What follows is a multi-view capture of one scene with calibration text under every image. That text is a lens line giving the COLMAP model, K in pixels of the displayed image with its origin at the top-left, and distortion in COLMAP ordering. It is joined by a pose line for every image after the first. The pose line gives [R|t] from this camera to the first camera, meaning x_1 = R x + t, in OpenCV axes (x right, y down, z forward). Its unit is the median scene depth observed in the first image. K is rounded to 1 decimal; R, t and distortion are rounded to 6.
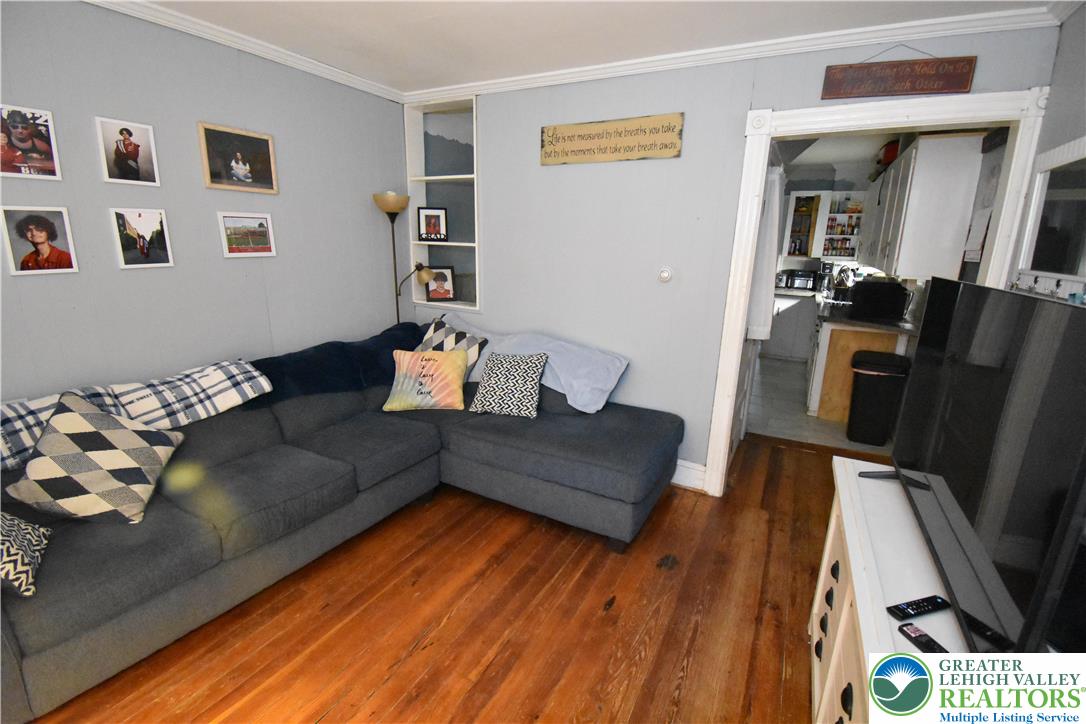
lens RADIAL K [[484.0, 0, 545.6], [0, 484.0, 362.4], [0, 0, 1]] dist [0.018993, -0.024421]
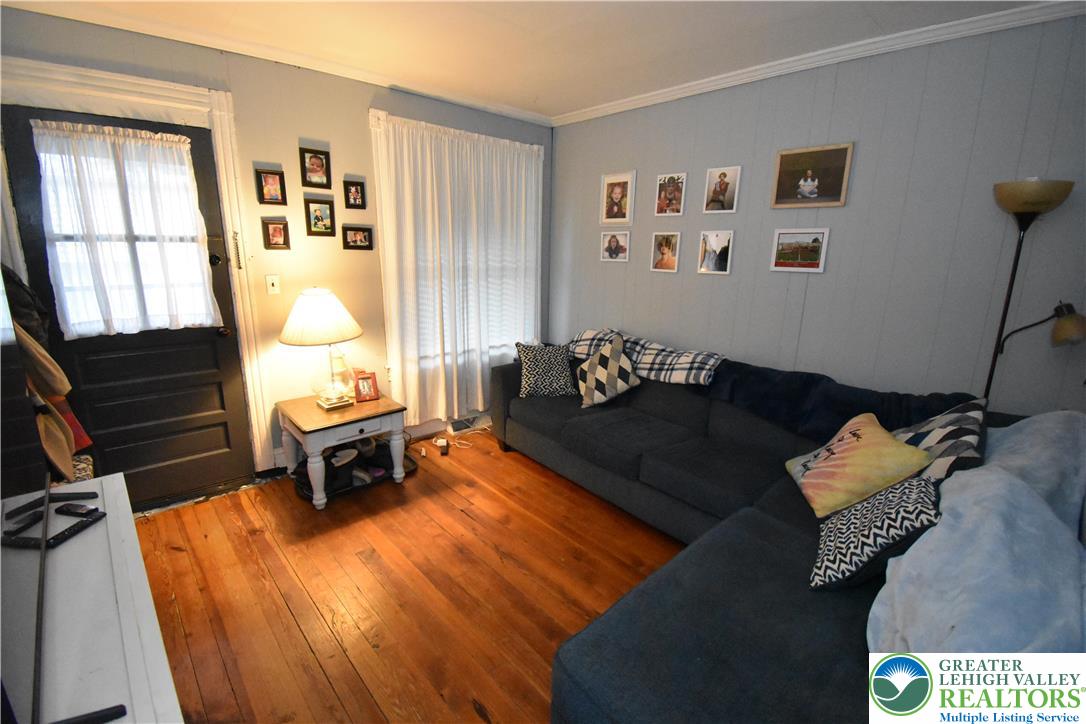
lens RADIAL K [[476.7, 0, 543.0], [0, 476.7, 362.0], [0, 0, 1]] dist [0.018732, -0.024835]
pose [[-0.328533, 0.187468, -0.925701, 0.541791], [-0.265024, 0.922430, 0.280863, -0.189195], [0.906548, 0.337606, -0.253365, 0.860975]]
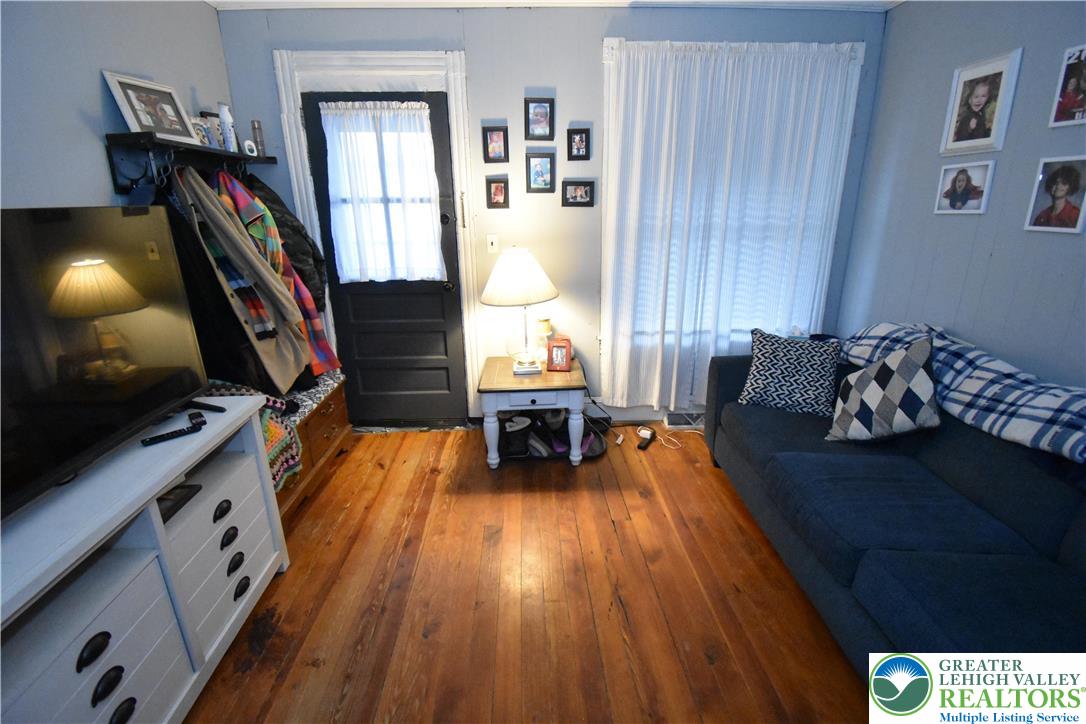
lens RADIAL K [[476.7, 0, 543.0], [0, 476.7, 362.0], [0, 0, 1]] dist [0.018732, -0.024835]
pose [[-0.859258, 0.134056, -0.493664, 0.193996], [-0.141862, 0.864752, 0.481746, -0.197436], [0.491478, 0.483977, -0.724028, 0.966950]]
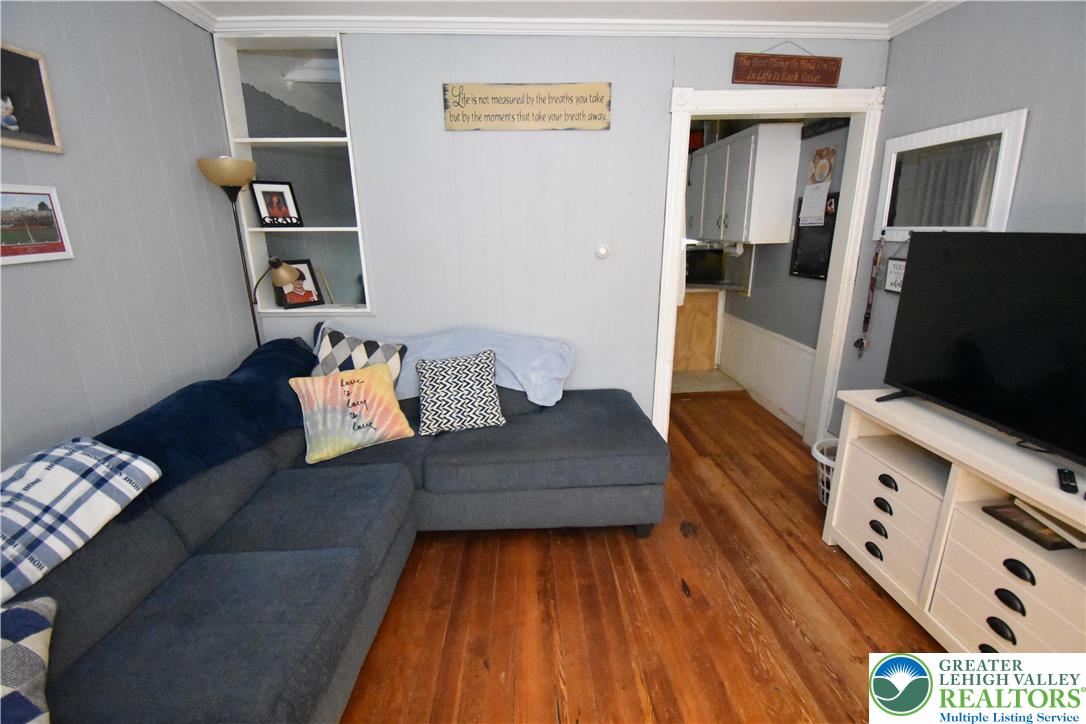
lens RADIAL K [[484.0, 0, 545.6], [0, 484.0, 362.4], [0, 0, 1]] dist [0.018993, -0.024421]
pose [[0.856266, -0.168796, 0.488177, -0.395882], [0.157082, 0.985430, 0.065208, -0.043705], [-0.492071, 0.020849, 0.870305, 0.222063]]
